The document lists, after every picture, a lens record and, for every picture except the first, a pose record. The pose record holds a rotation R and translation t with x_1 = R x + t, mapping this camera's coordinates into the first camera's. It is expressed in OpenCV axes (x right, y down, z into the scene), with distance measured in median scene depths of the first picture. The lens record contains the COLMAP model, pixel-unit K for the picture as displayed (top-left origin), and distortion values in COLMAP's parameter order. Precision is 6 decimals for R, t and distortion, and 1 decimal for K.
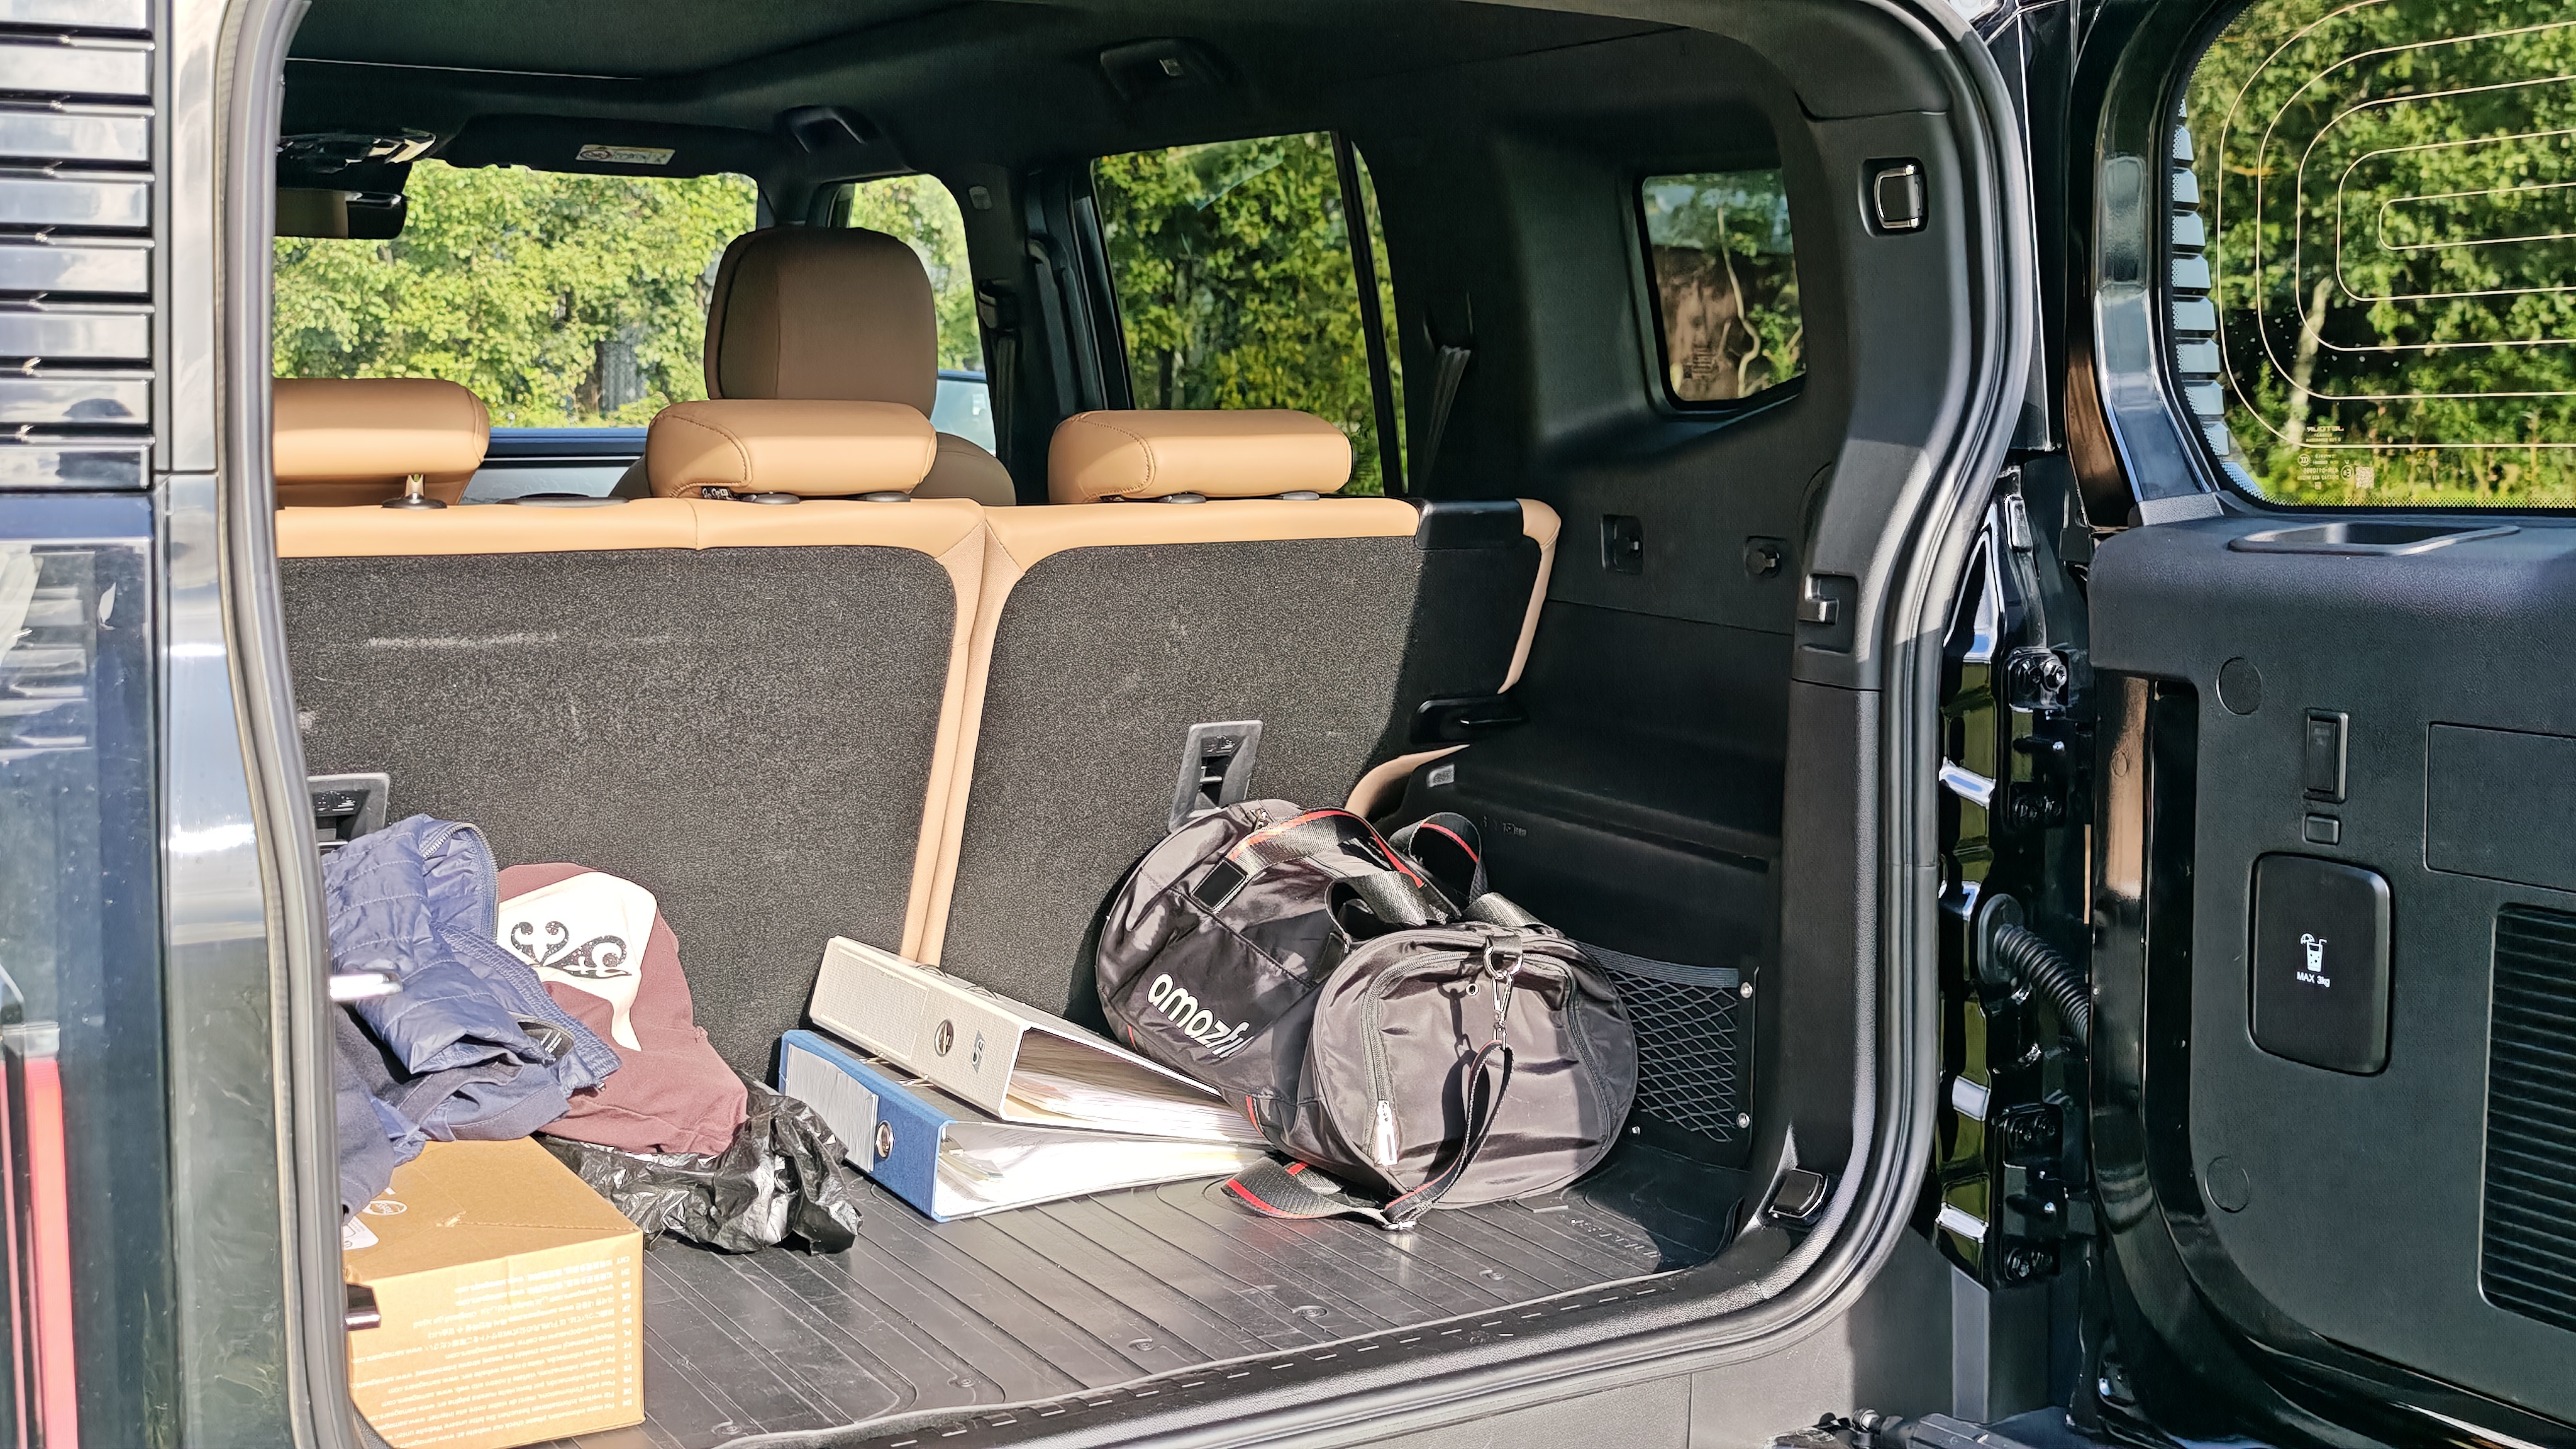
lens RADIAL K [[2794.4, 0, 1288.0], [0, 2794.4, 724.5], [0, 0, 1]] dist [0.193816, -0.755487]
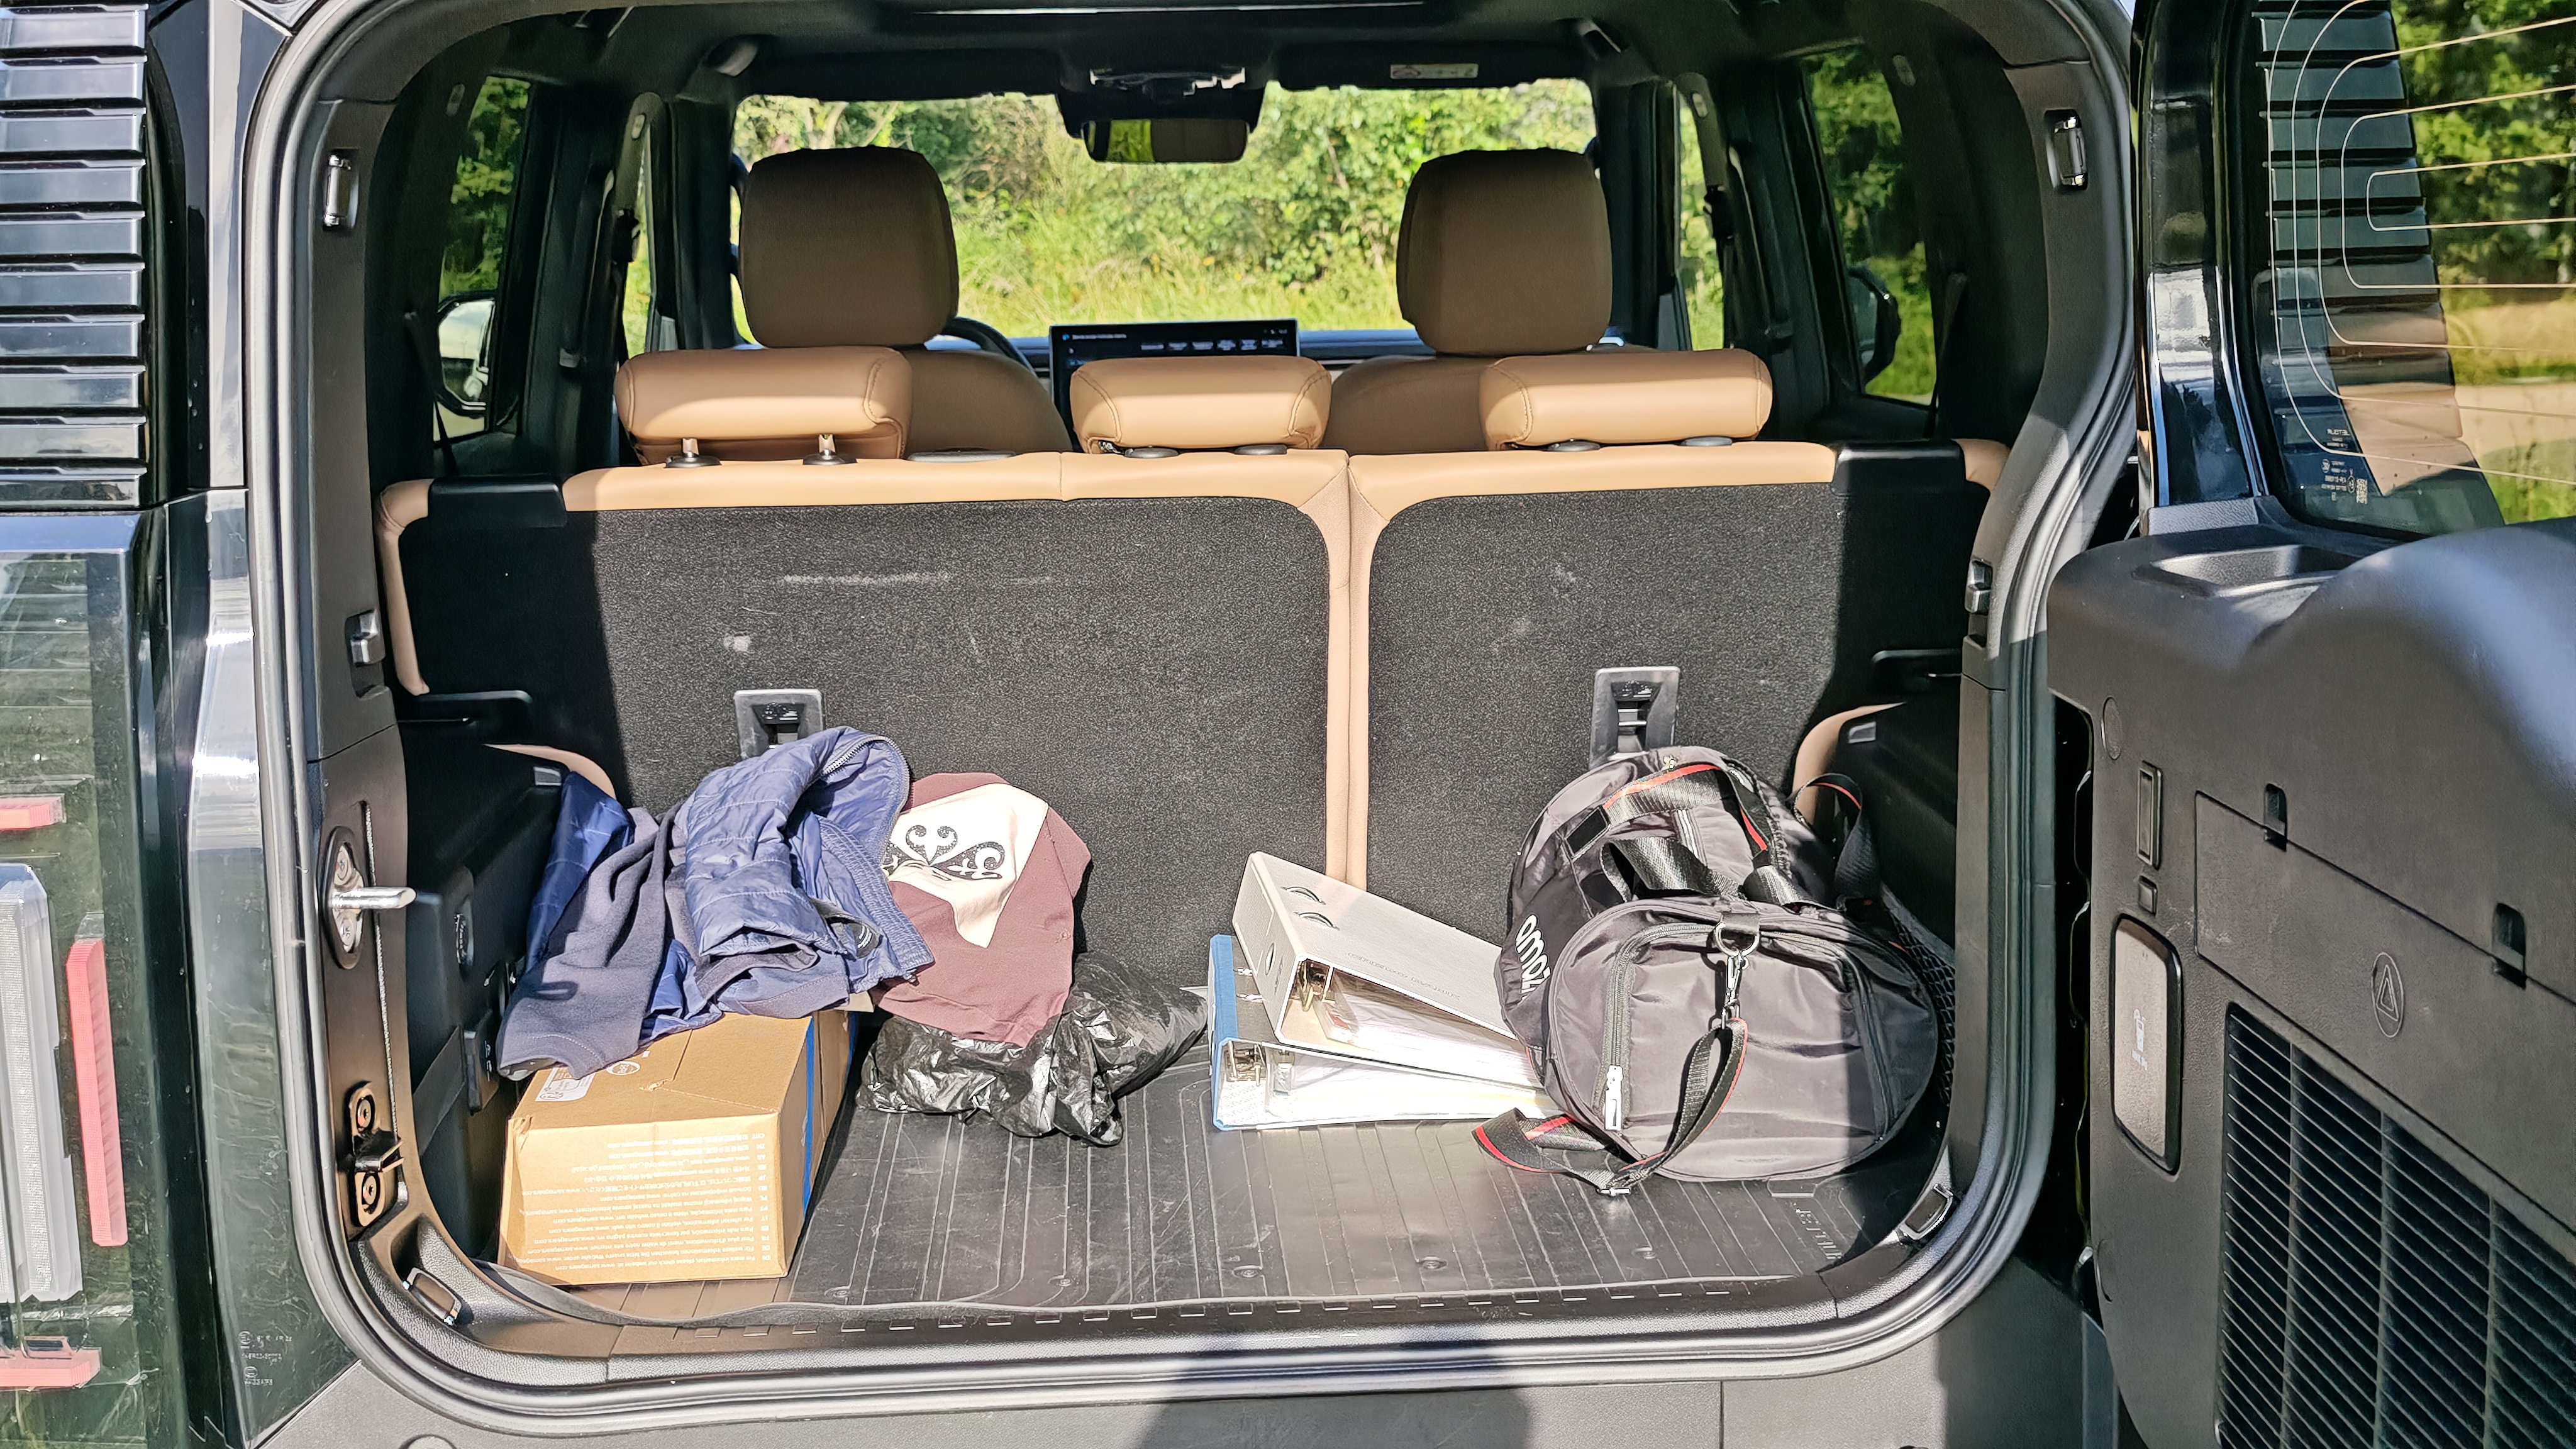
lens RADIAL K [[2841.1, 0, 1288.0], [0, 2841.1, 724.5], [0, 0, 1]] dist [0.290564, -1.656201]
pose [[0.885853, 0.055586, -0.460624, 0.402542], [-0.029147, 0.997504, 0.064319, -0.050820], [0.463049, -0.043551, 0.885262, 0.048768]]
